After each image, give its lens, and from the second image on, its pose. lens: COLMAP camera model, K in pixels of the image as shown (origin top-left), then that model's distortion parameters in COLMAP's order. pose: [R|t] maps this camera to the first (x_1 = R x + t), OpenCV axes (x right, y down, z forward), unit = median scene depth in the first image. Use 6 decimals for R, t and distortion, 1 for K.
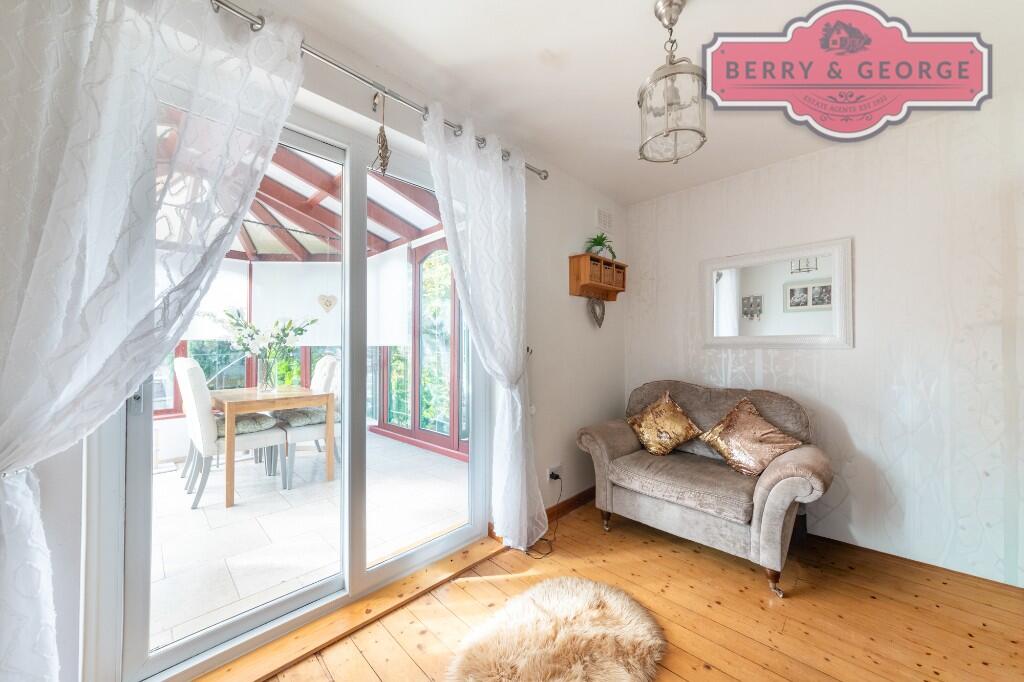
lens RADIAL K [[367.1, 0, 520.3], [0, 367.1, 339.7], [0, 0, 1]] dist [-0.001412, 0.000766]
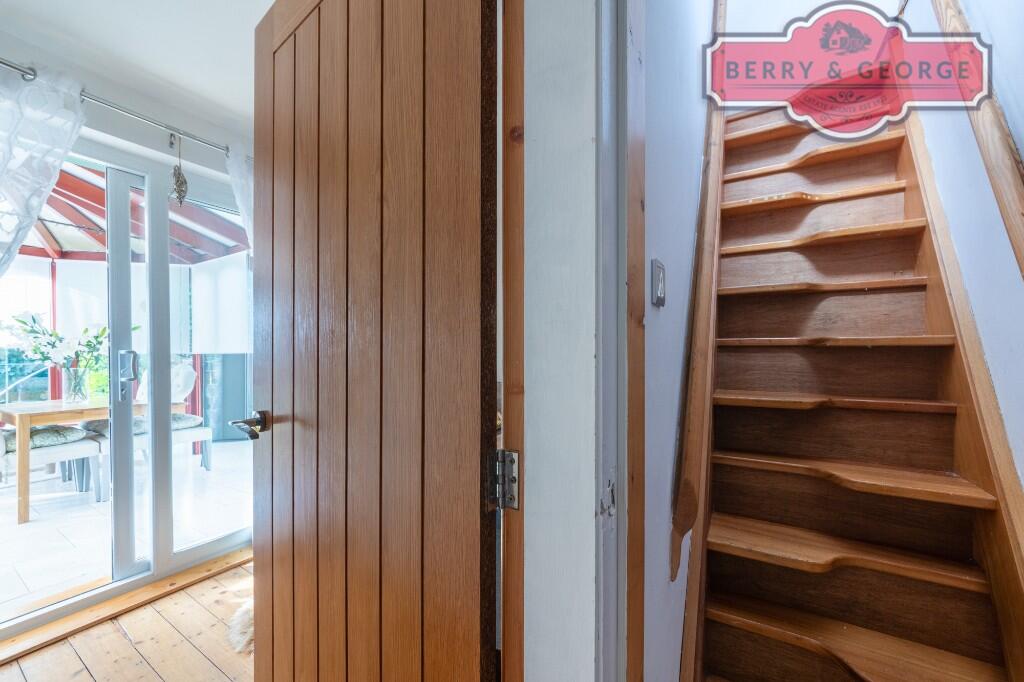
lens RADIAL K [[367.1, 0, 503.5], [0, 367.1, 350.7], [0, 0, 1]] dist [-0.001412, 0.000766]
pose [[0.972245, -0.006827, 0.233864, 0.181521], [0.002321, 0.999806, 0.019539, -0.009641], [-0.233952, -0.018454, 0.972073, -0.192323]]
